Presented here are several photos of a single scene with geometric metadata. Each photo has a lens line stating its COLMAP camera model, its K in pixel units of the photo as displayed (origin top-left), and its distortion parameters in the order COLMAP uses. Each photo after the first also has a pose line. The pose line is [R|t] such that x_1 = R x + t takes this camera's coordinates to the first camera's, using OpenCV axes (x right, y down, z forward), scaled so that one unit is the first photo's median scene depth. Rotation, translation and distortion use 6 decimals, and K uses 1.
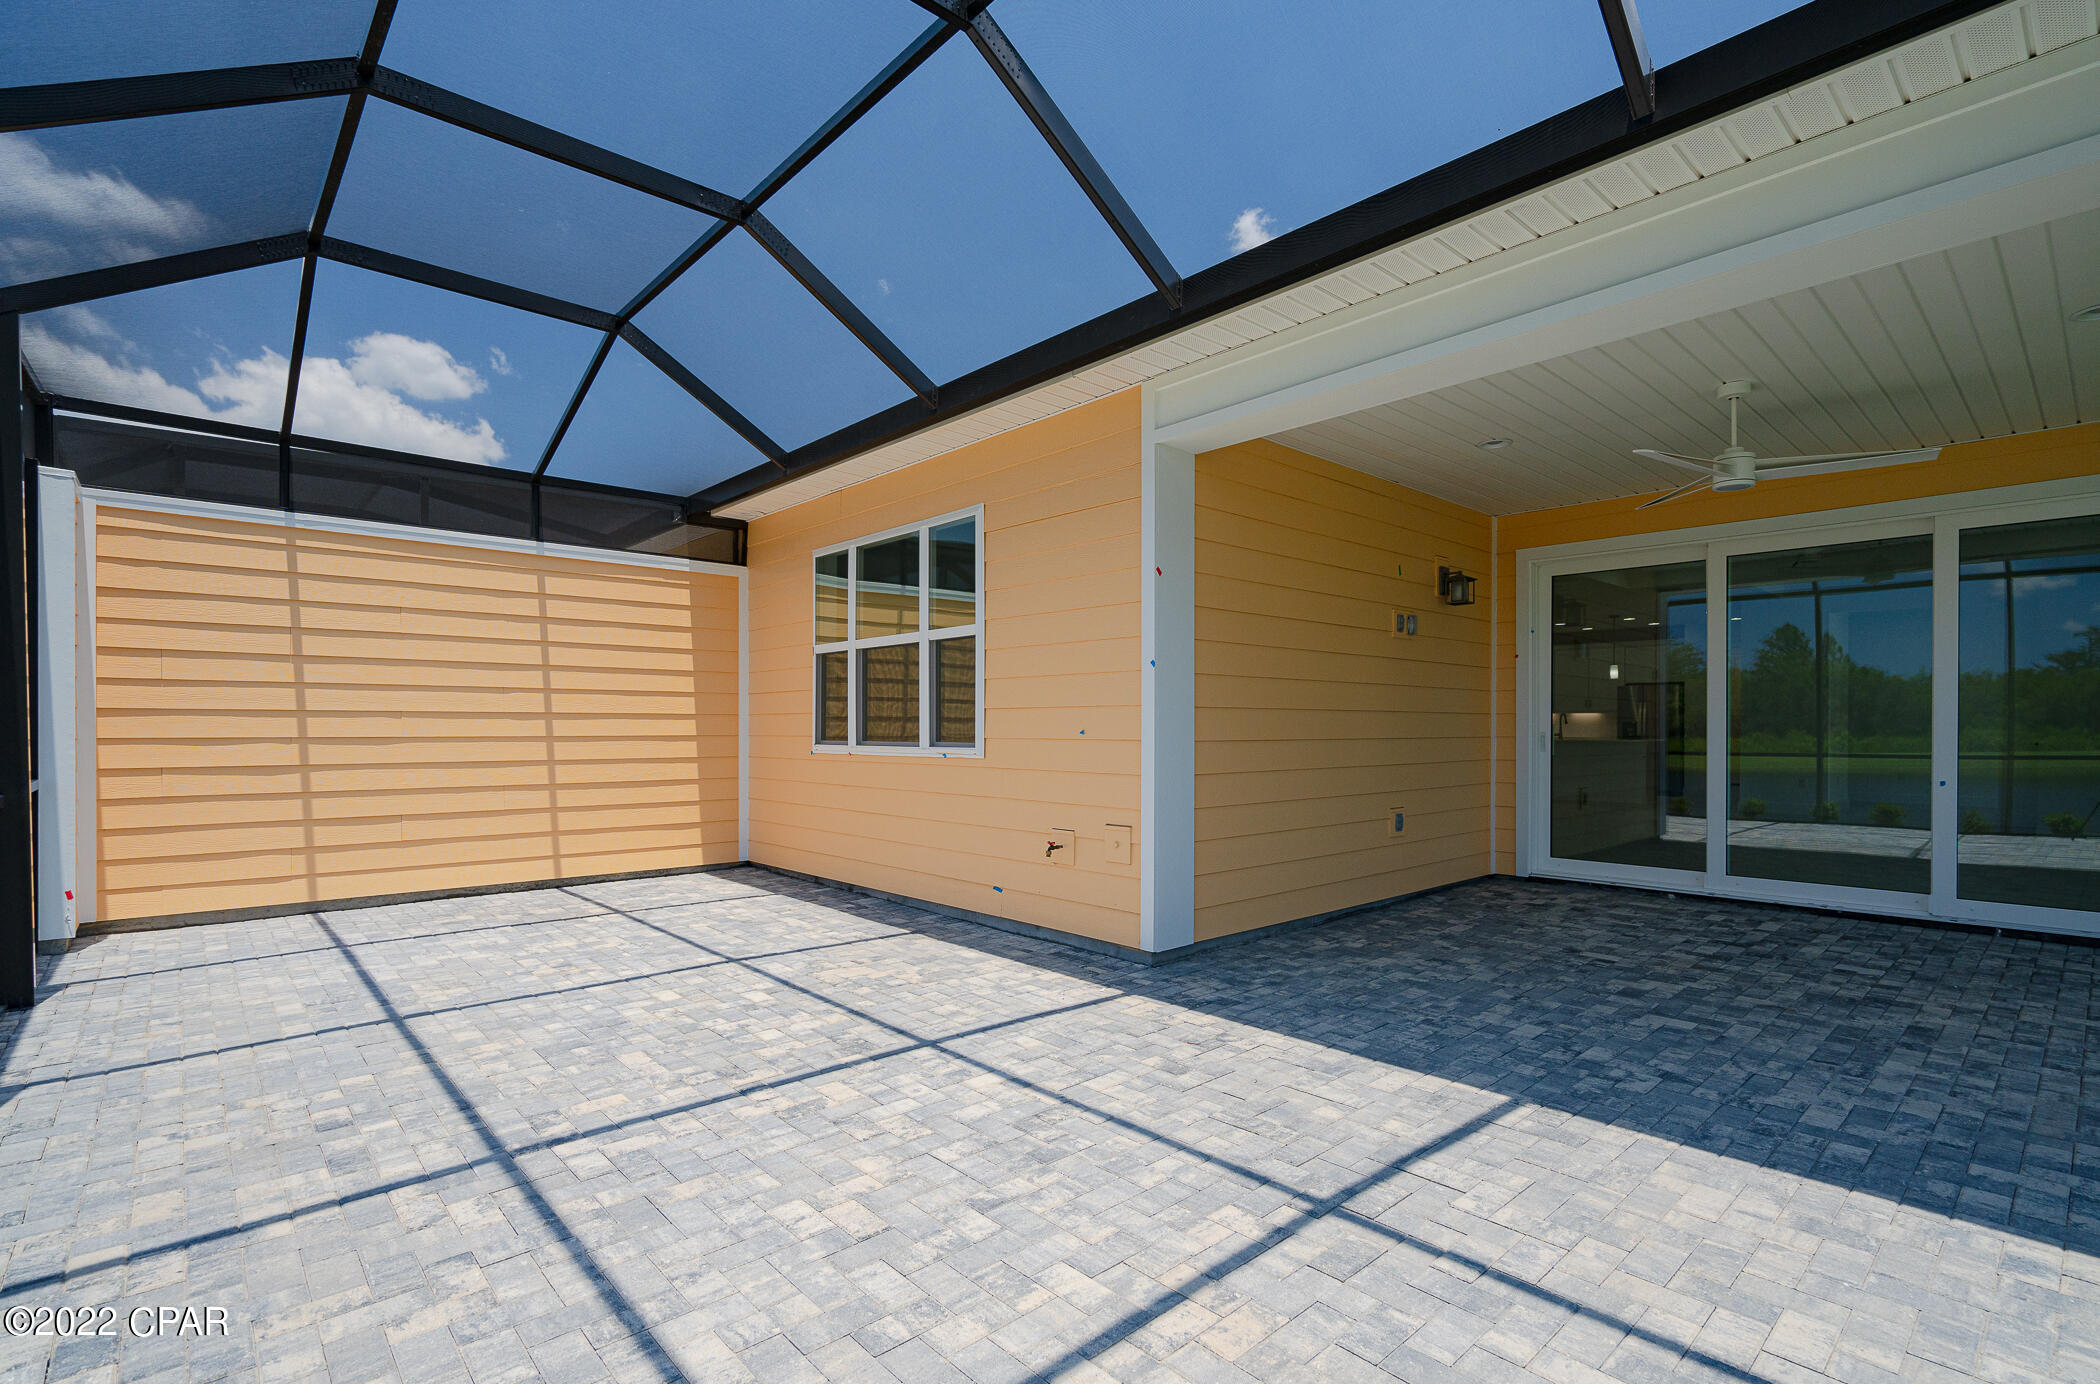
lens RADIAL K [[981.3, 0, 1082.0], [0, 981.3, 728.2], [0, 0, 1]] dist [-0.000188, 0.000879]
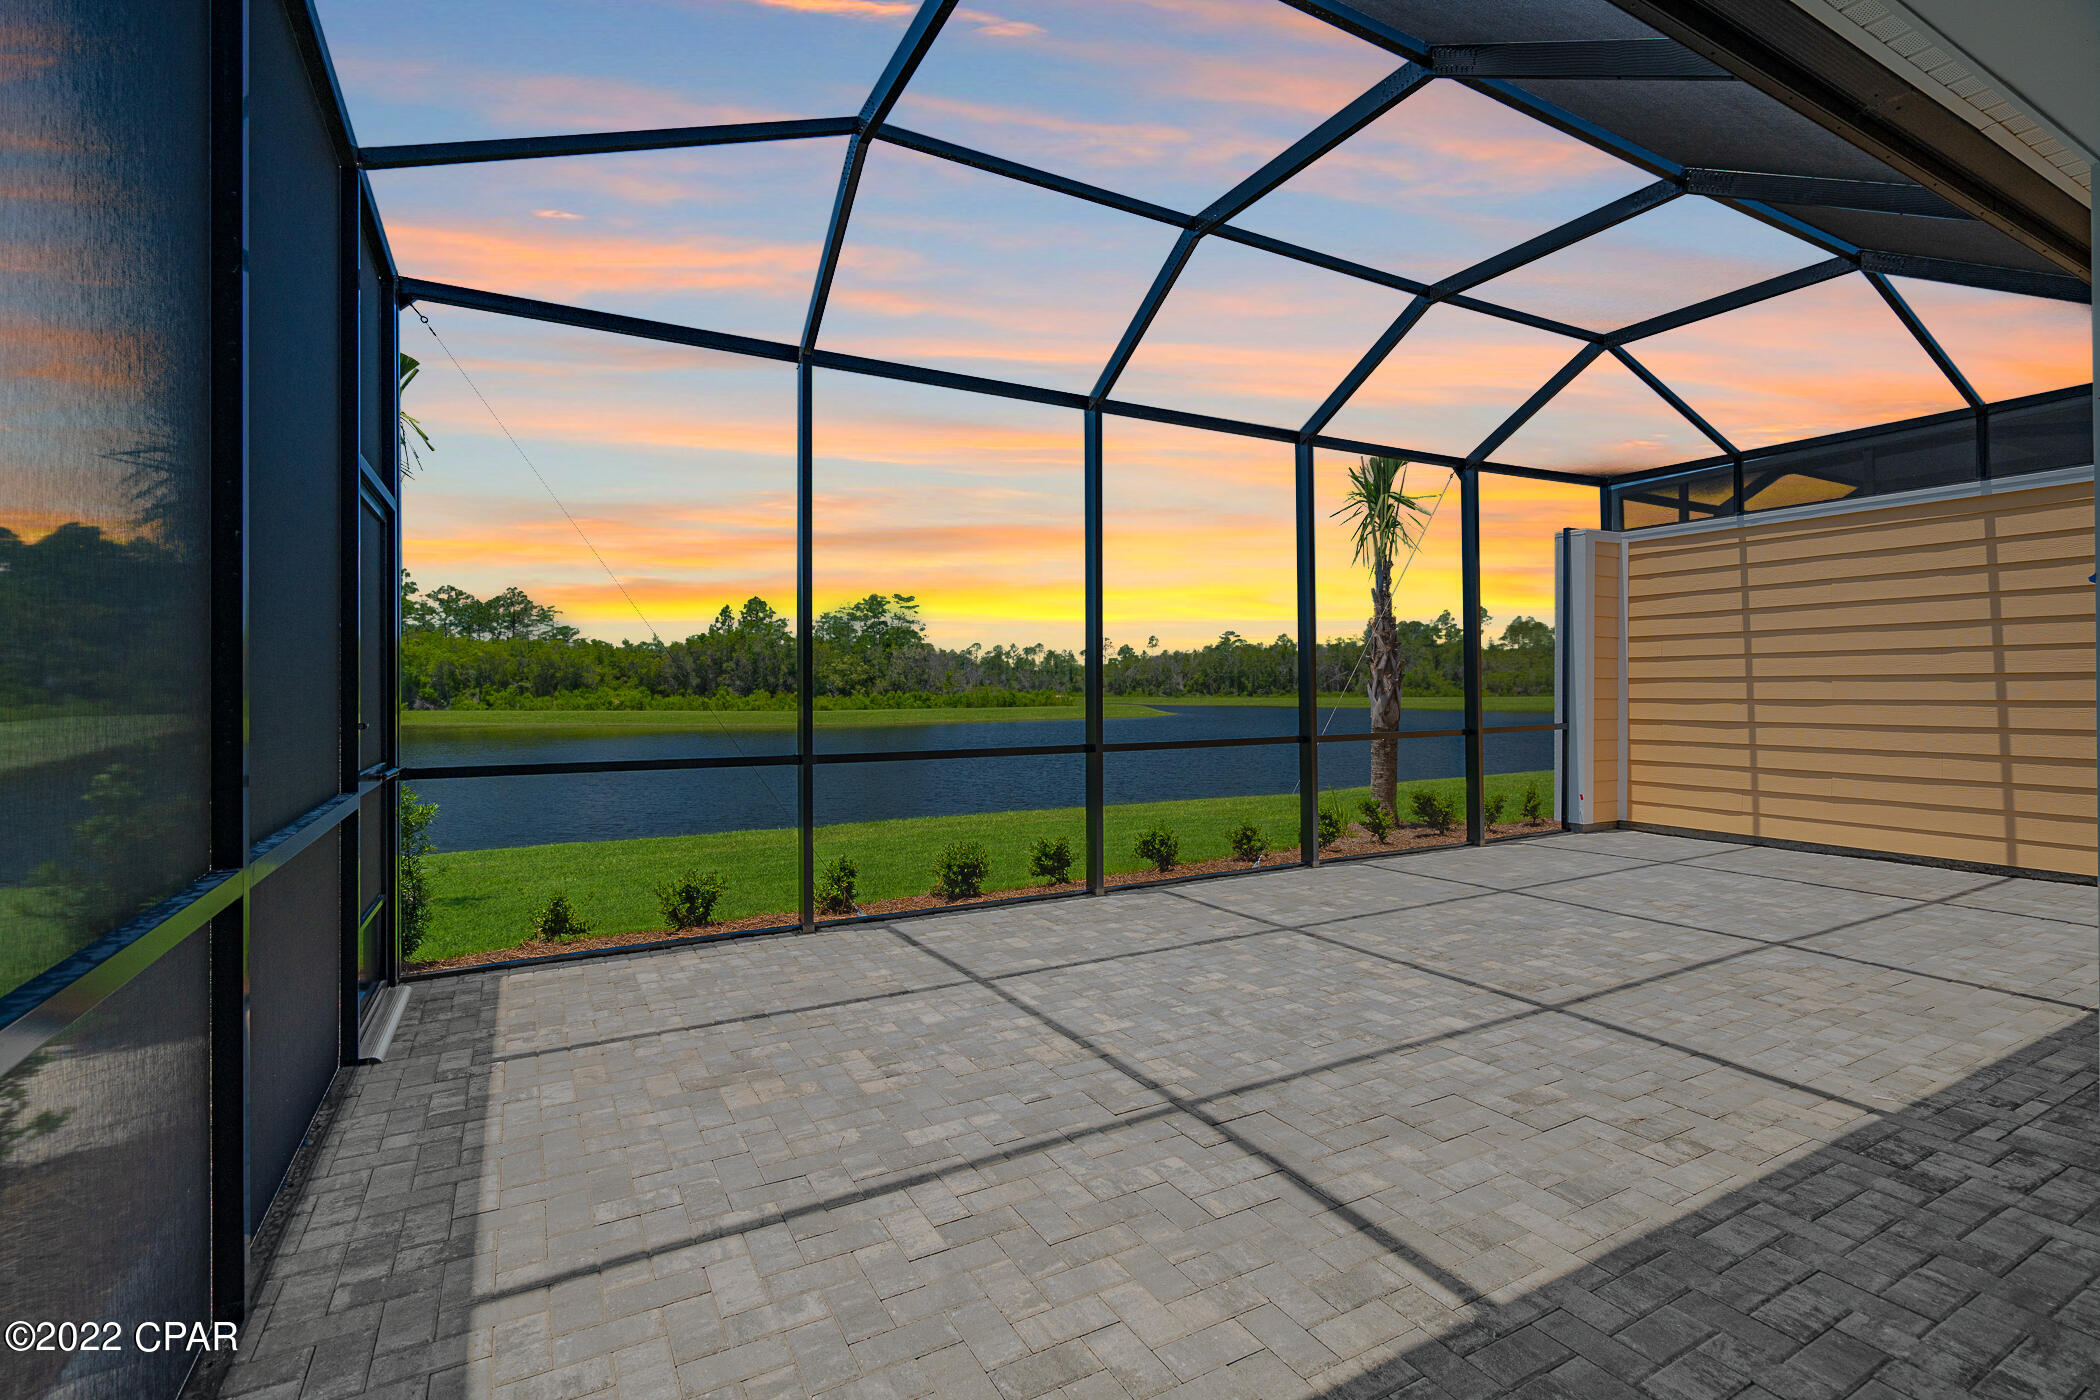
lens RADIAL K [[949.6, 0, 1042.0], [0, 949.6, 681.6], [0, 0, 1]] dist [-0.002358, -0.000134]
pose [[-0.251871, -0.008485, -0.967724, 0.958372], [0.003802, 0.999945, -0.009757, -0.006923], [0.967753, -0.006137, -0.251825, 0.770836]]
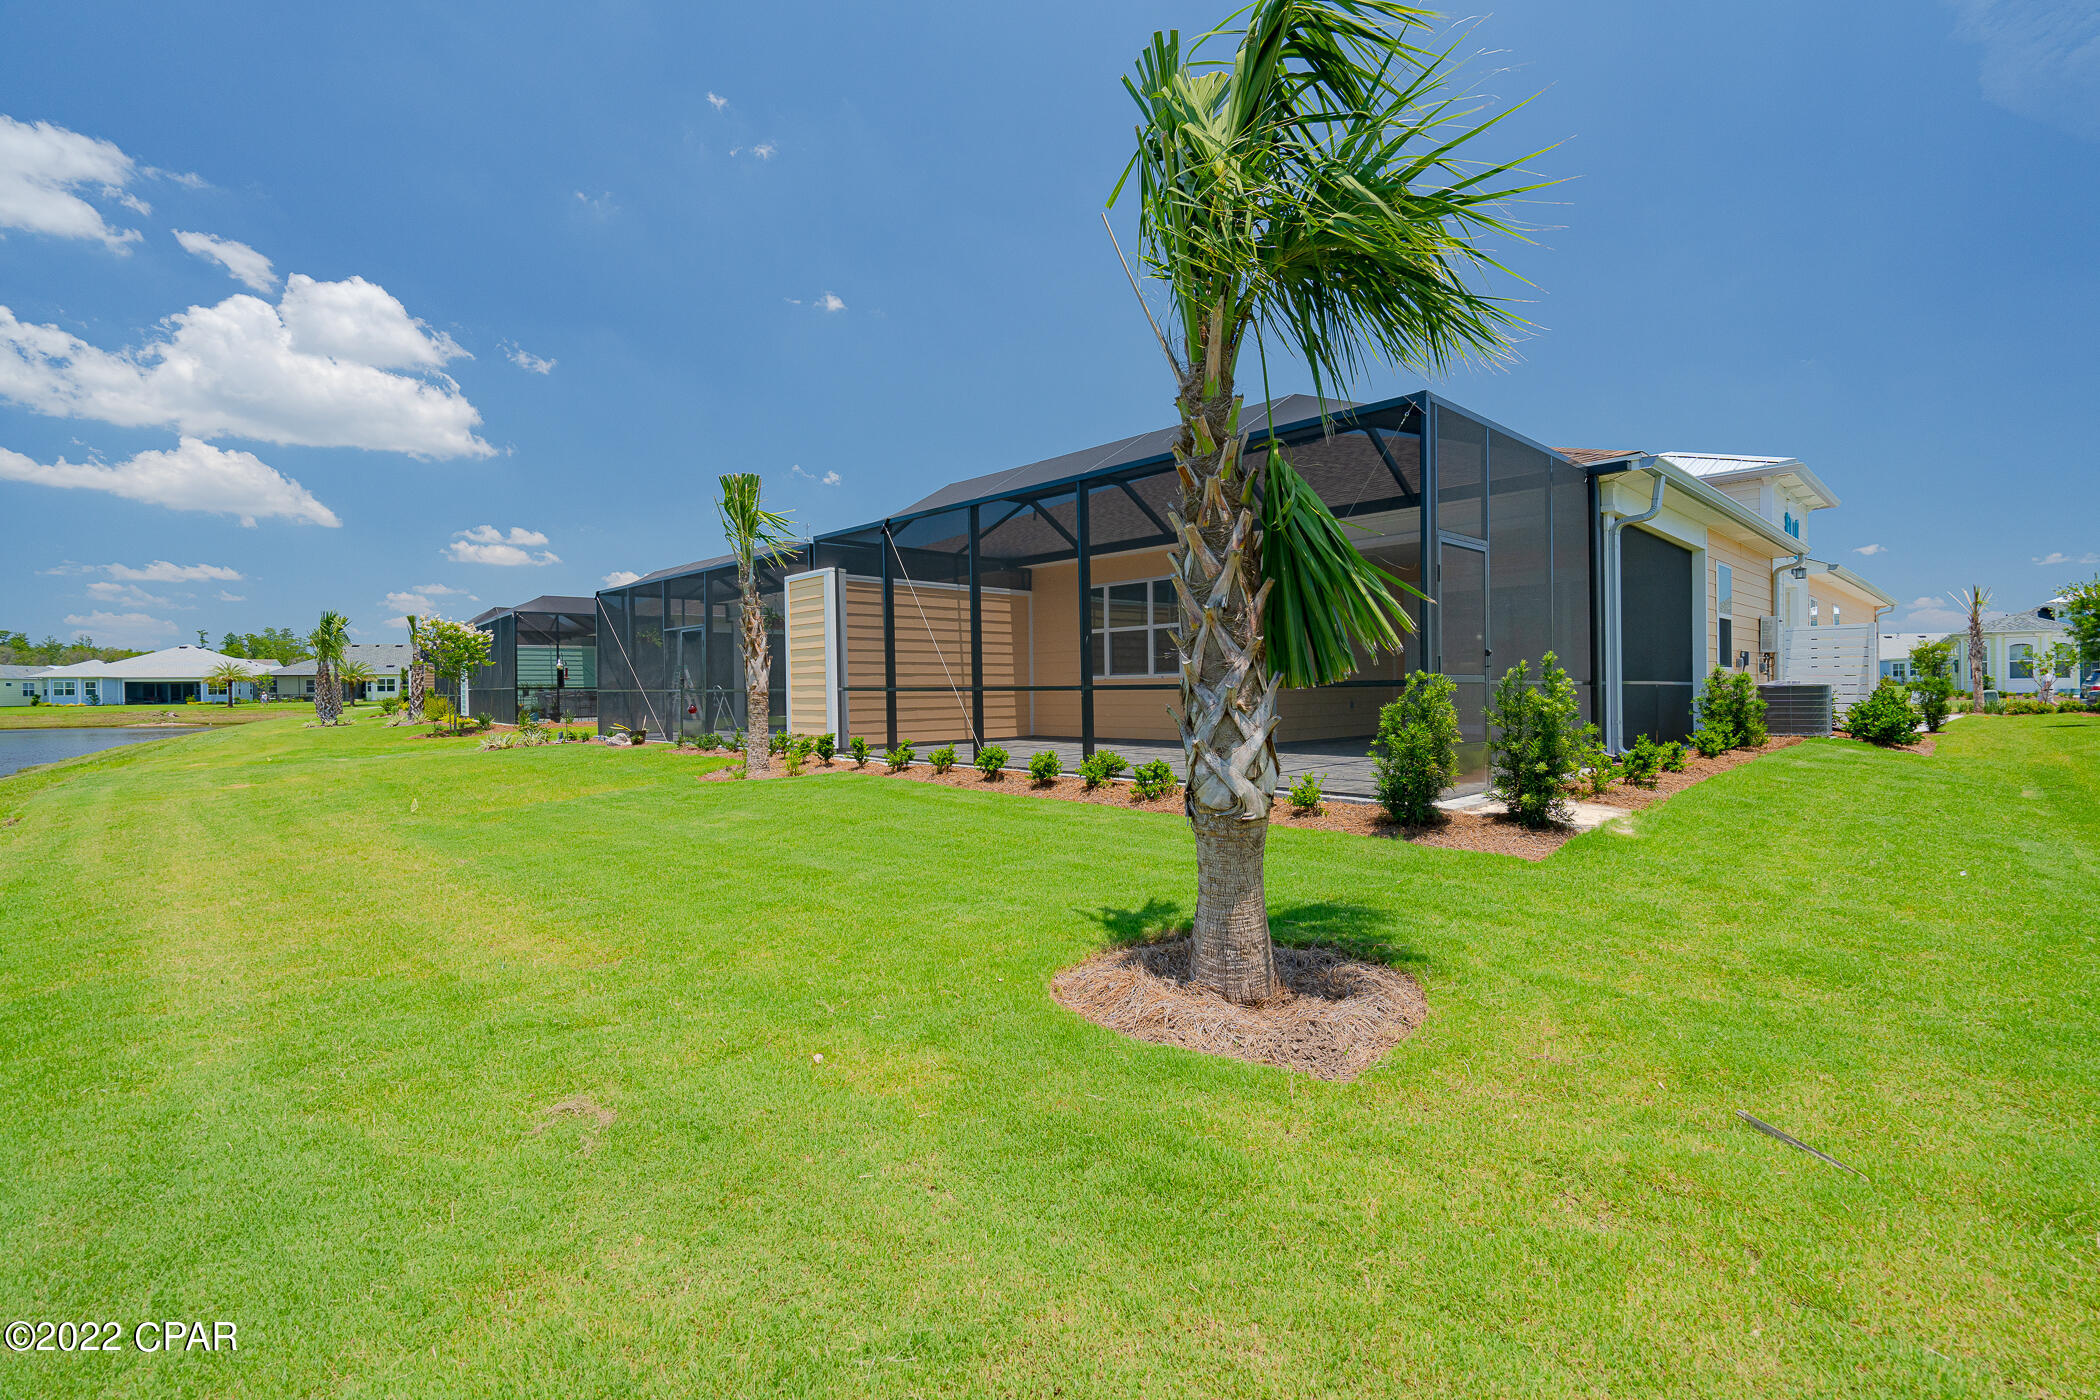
lens RADIAL K [[946.6, 0, 1039.0], [0, 946.6, 696.4], [0, 0, 1]] dist [-0.001518, -0.000241]
pose [[0.999896, -0.012388, 0.007408, -0.770697], [0.012340, 0.999903, 0.006449, 0.093578], [-0.007487, -0.006357, 0.999952, -2.178432]]
